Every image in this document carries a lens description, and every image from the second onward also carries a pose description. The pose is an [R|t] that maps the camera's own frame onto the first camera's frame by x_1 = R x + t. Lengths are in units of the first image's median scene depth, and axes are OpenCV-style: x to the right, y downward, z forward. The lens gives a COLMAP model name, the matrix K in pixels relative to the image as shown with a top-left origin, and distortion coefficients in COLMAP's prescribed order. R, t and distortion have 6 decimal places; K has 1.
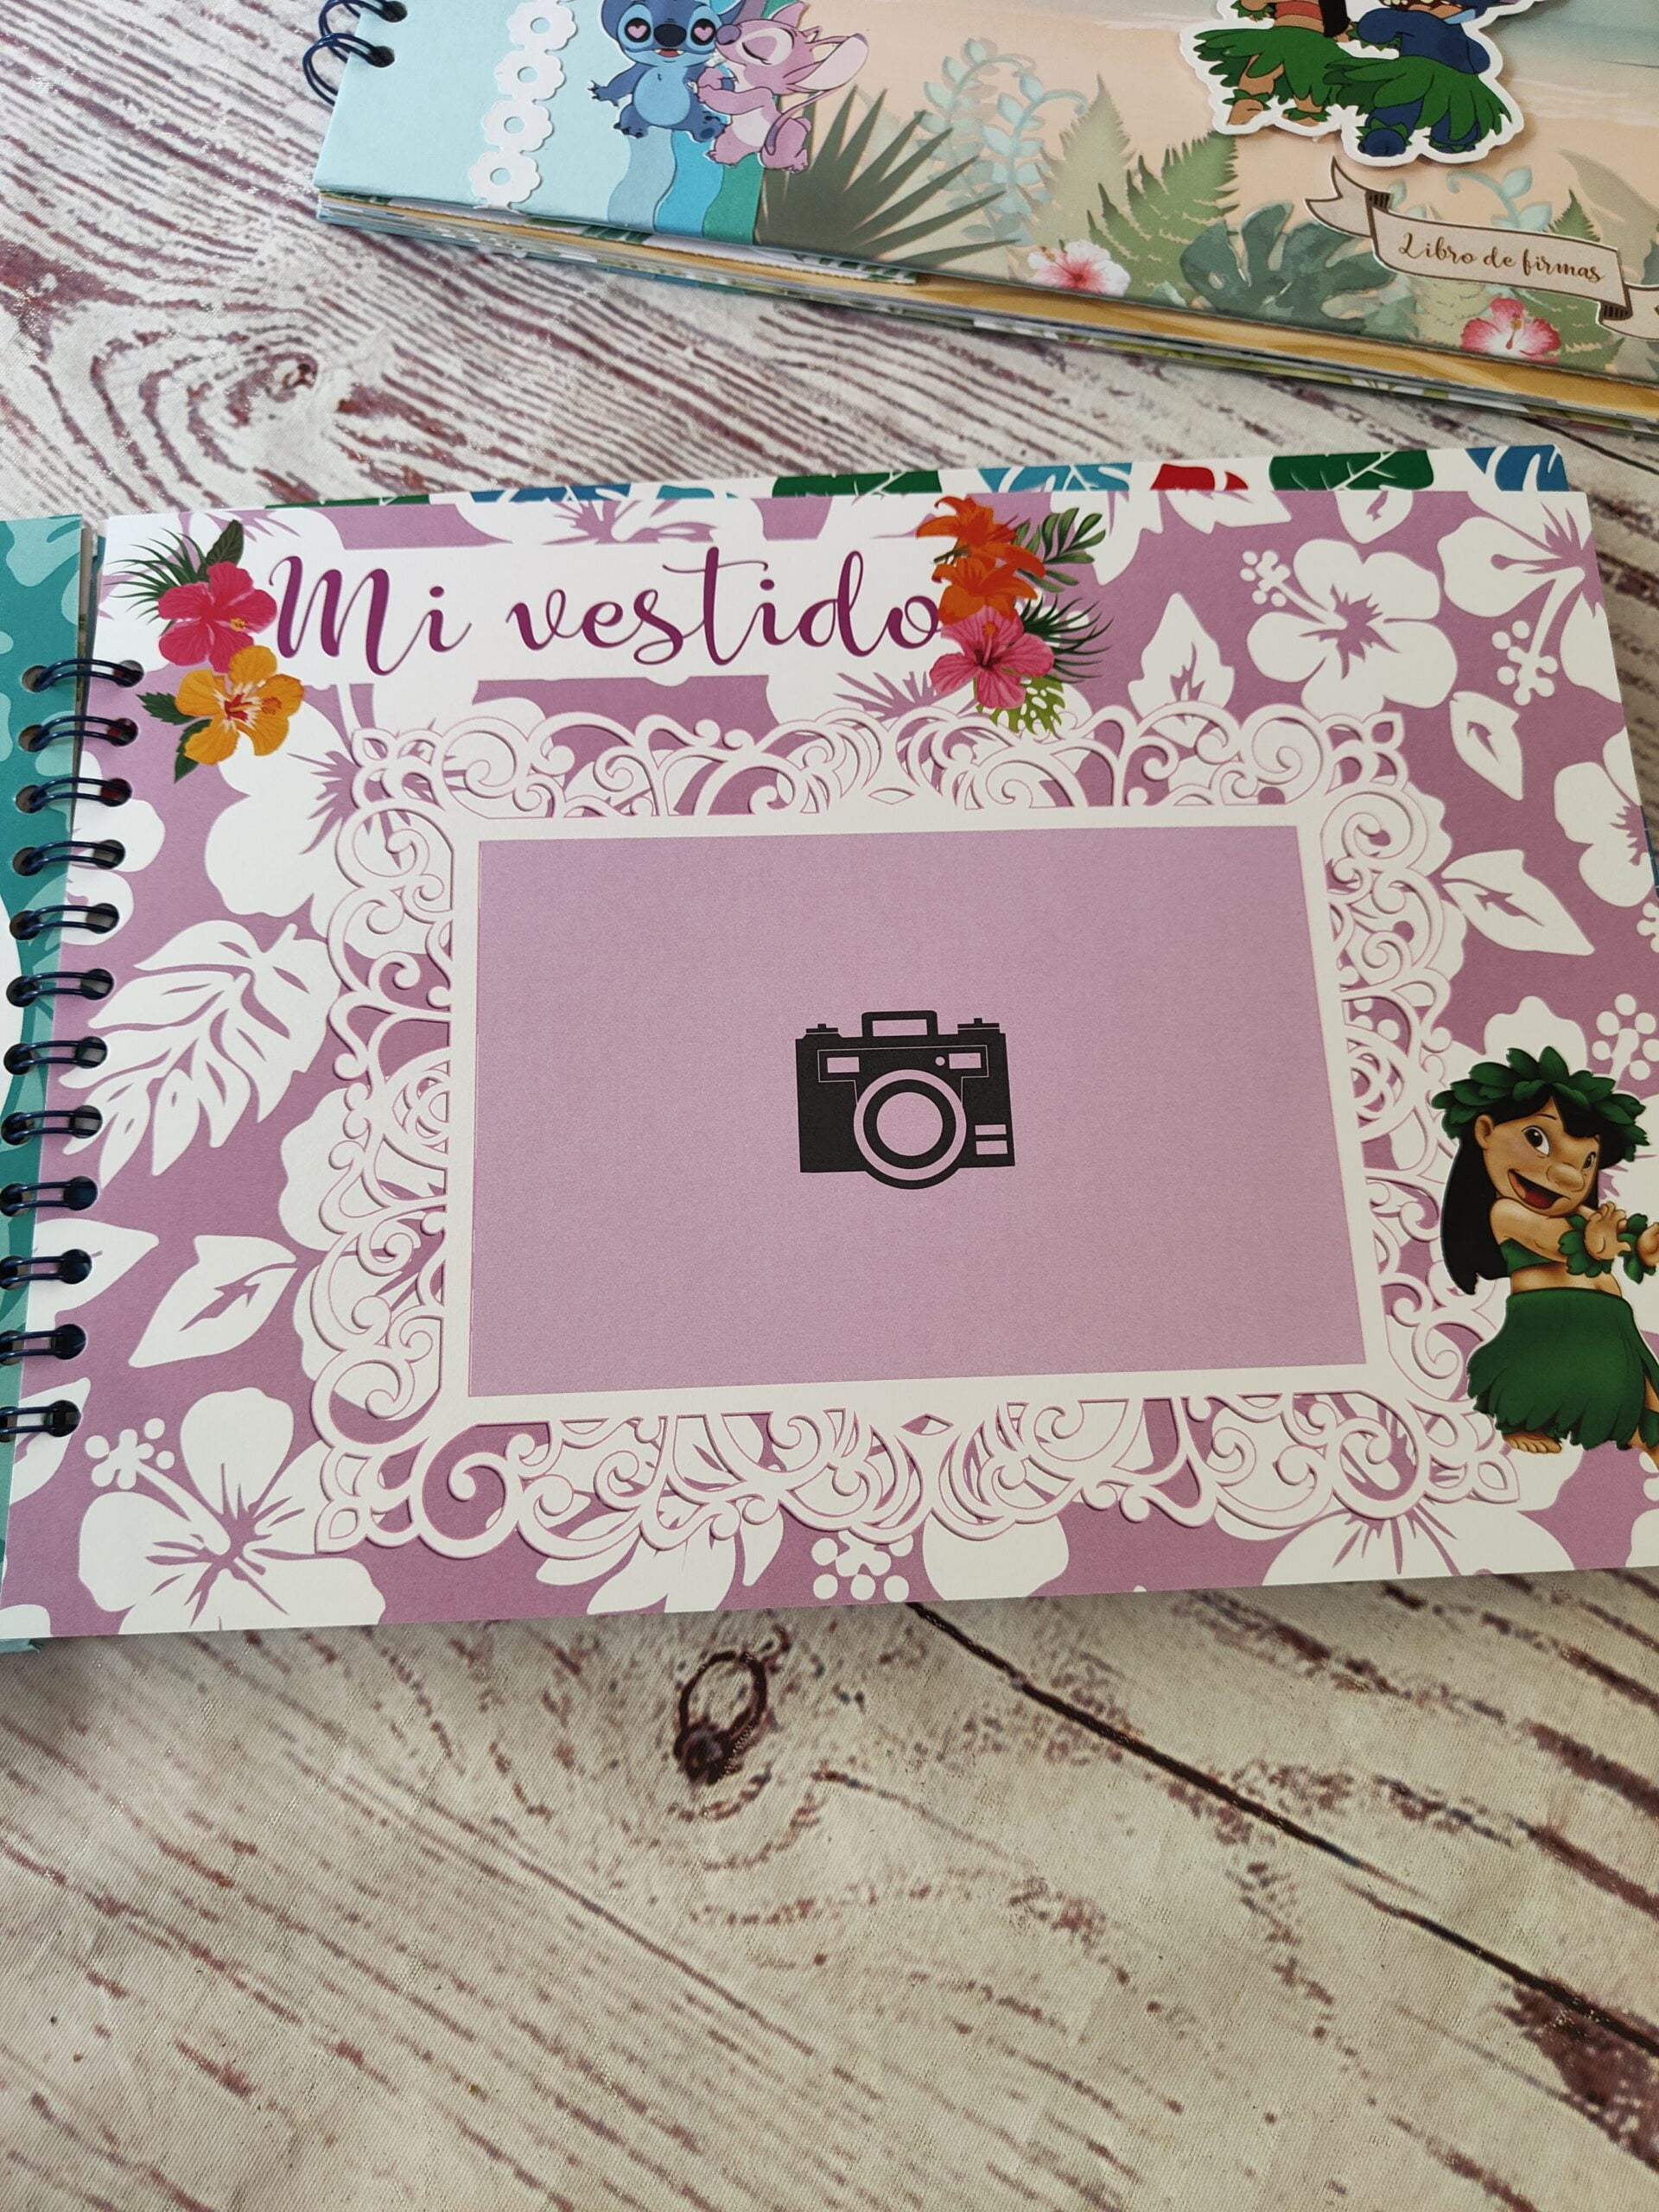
lens RADIAL K [[2085.9, 0, 832.4], [0, 2085.9, 1151.2], [0, 0, 1]] dist [-0.032077, 0.003938]
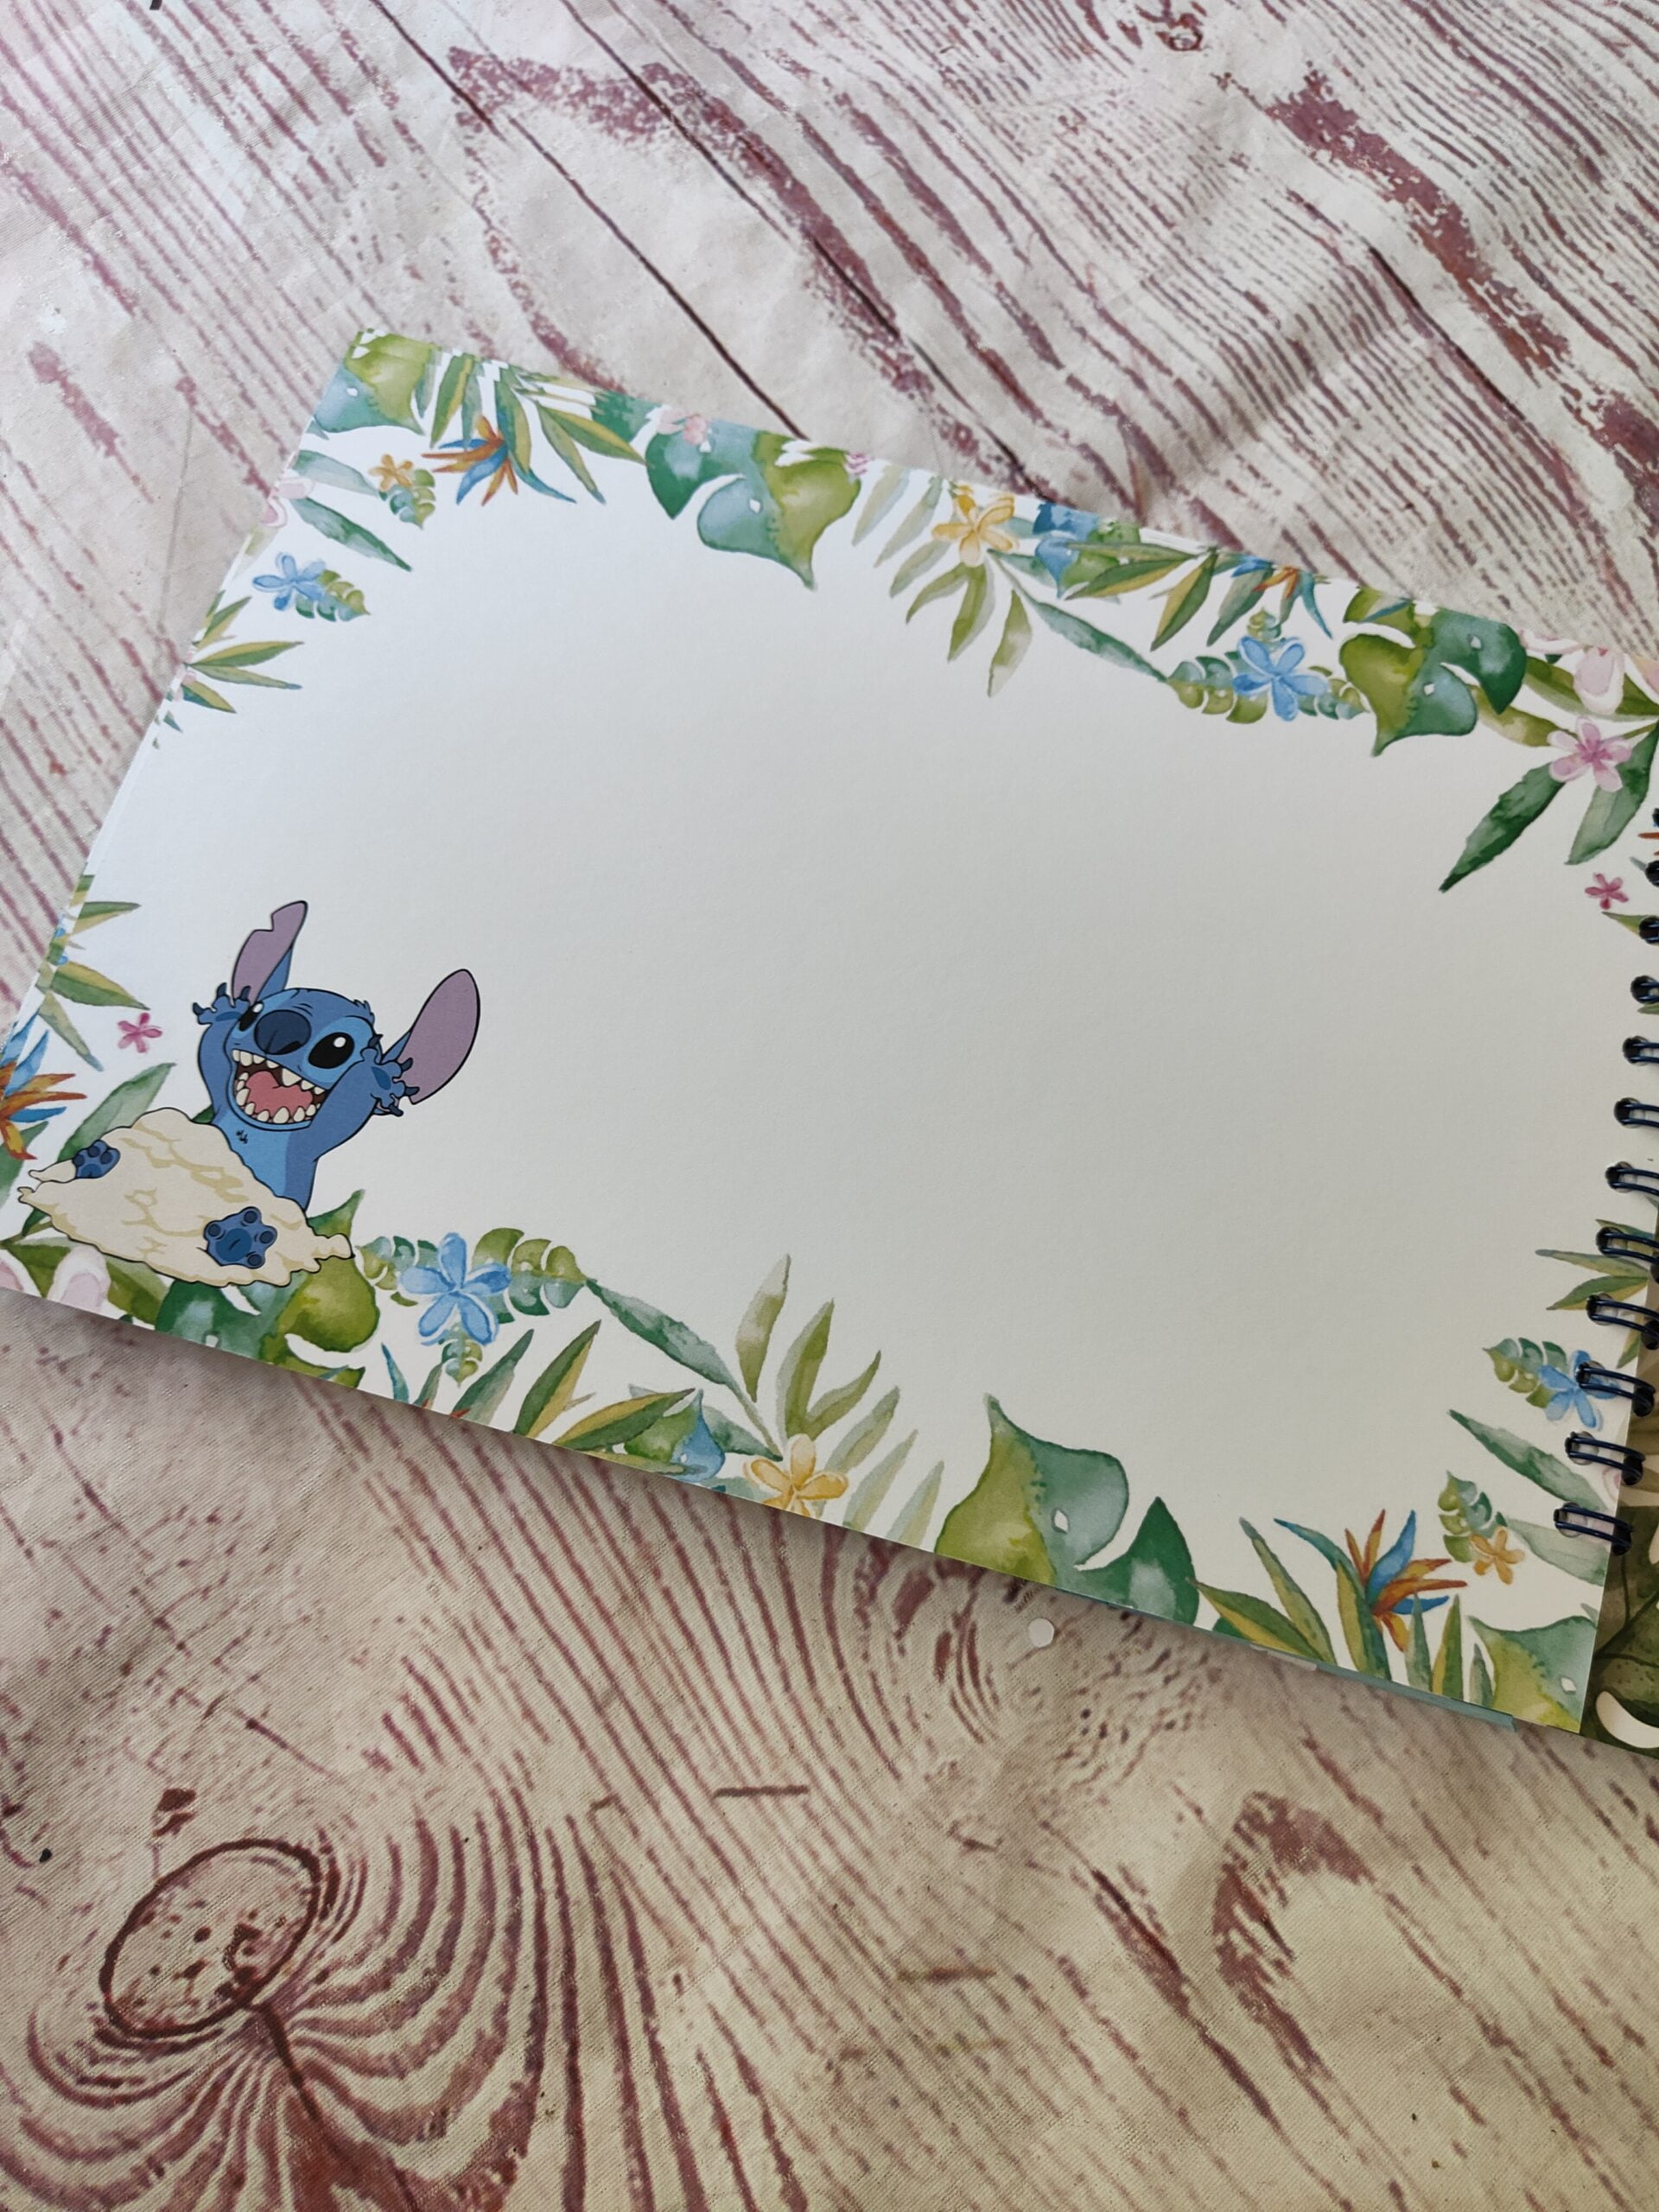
lens RADIAL K [[2093.8, 0, 875.9], [0, 2093.8, 1108.3], [0, 0, 1]] dist [-0.036653, 0.014222]
pose [[0.915183, 0.369606, -0.160722, -0.634912], [-0.375476, 0.926808, -0.006690, 0.055591], [0.146485, 0.066470, 0.986977, -0.106489]]
